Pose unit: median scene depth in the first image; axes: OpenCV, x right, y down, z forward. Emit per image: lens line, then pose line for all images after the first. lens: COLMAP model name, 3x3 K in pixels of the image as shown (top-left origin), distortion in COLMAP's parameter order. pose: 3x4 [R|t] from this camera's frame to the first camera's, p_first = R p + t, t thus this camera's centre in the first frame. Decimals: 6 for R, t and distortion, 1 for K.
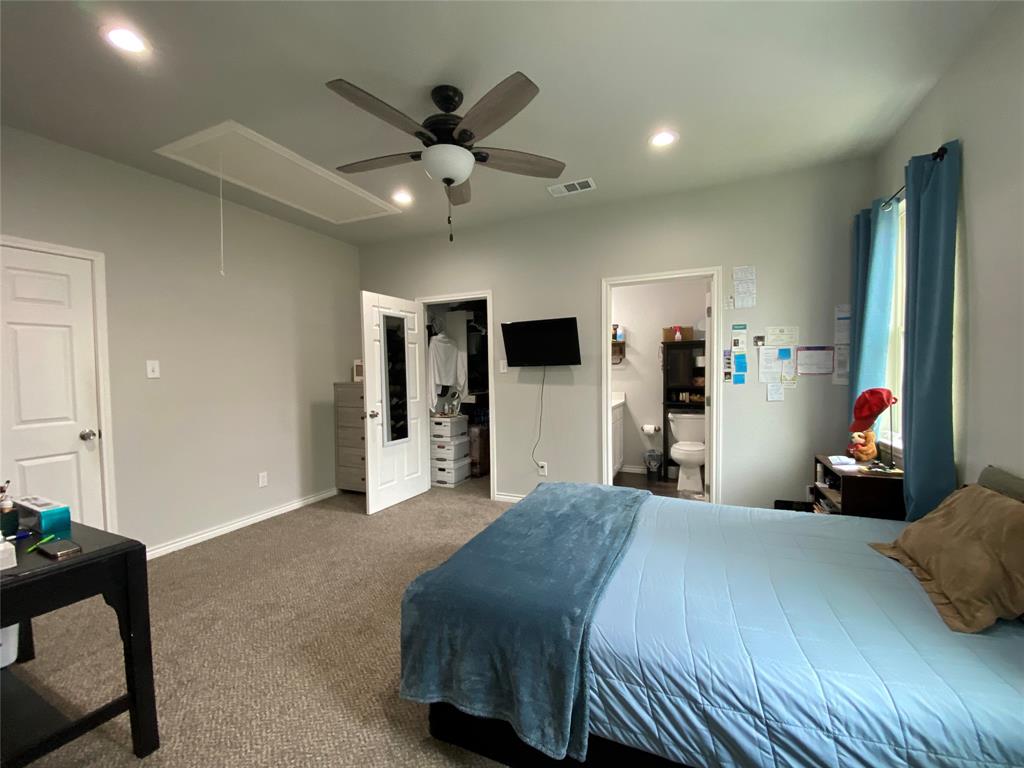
lens RADIAL K [[414.5, 0, 503.5], [0, 414.5, 383.6], [0, 0, 1]] dist [0.013039, -0.016831]
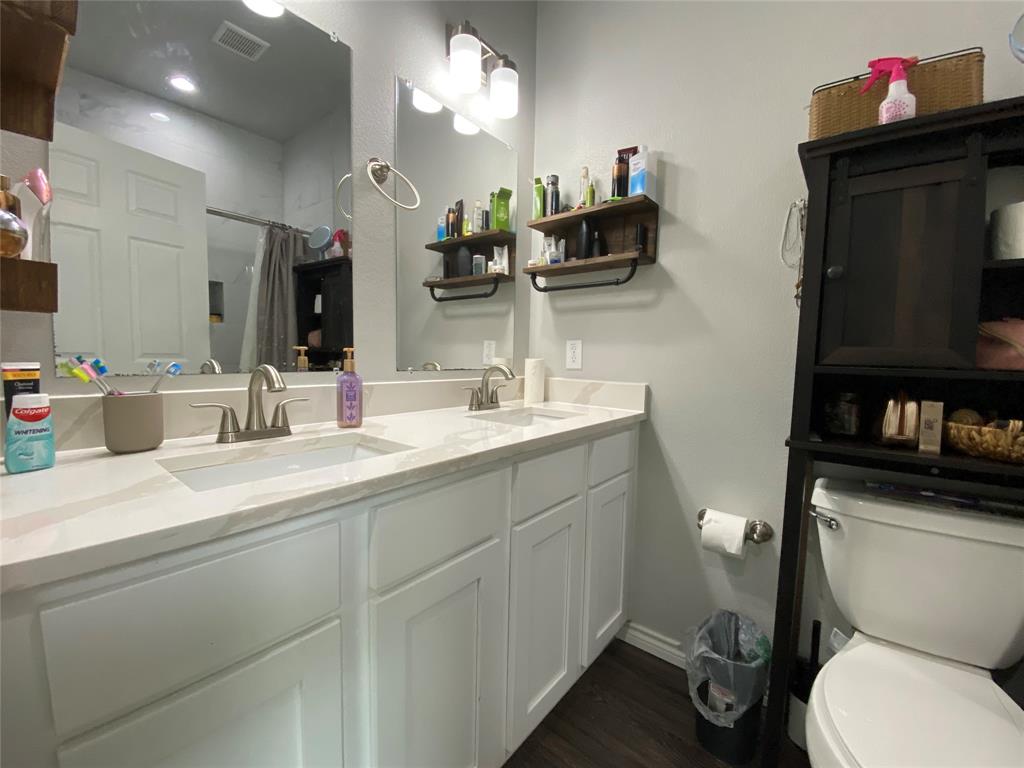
lens RADIAL K [[414.5, 0, 514.5], [0, 414.5, 385.8], [0, 0, 1]] dist [0.013039, -0.016831]
pose [[0.969248, 0.047989, -0.241362, 0.284105], [-0.034088, 0.997528, 0.061446, 0.008991], [0.243714, -0.051329, 0.968488, 0.724423]]
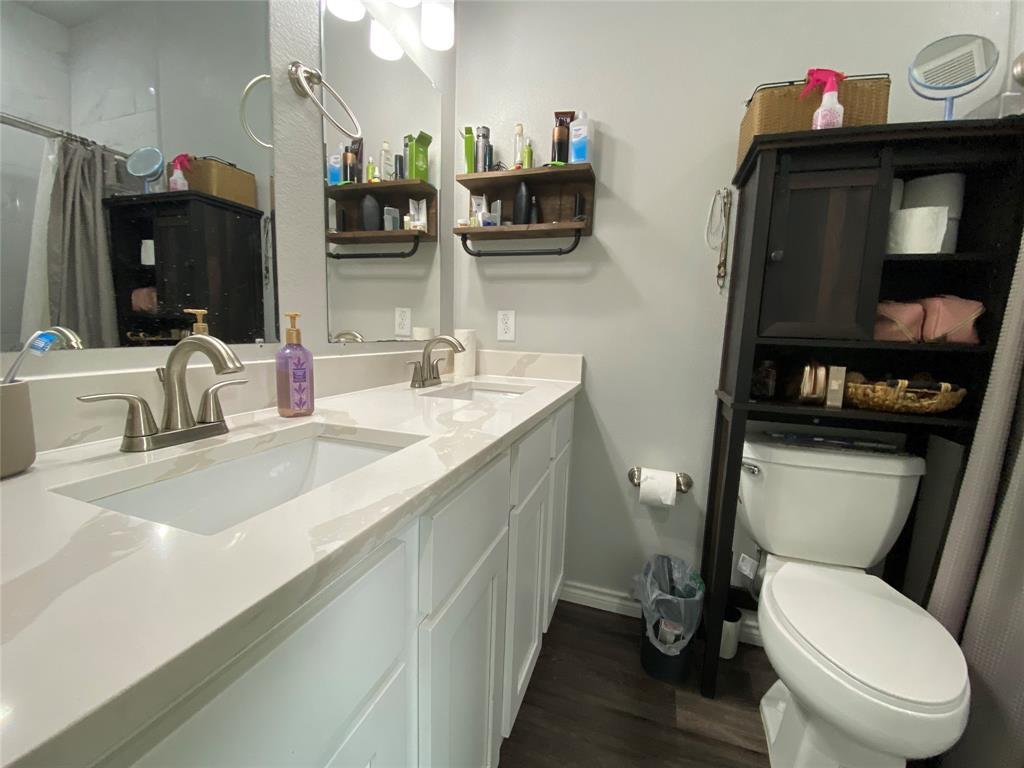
lens RADIAL K [[414.5, 0, 518.0], [0, 414.5, 386.1], [0, 0, 1]] dist [0.013039, -0.016831]
pose [[0.992821, 0.026024, 0.116748, 0.219819], [-0.039951, 0.992139, 0.118591, 0.011246], [-0.112744, -0.122404, 0.986056, 0.737157]]
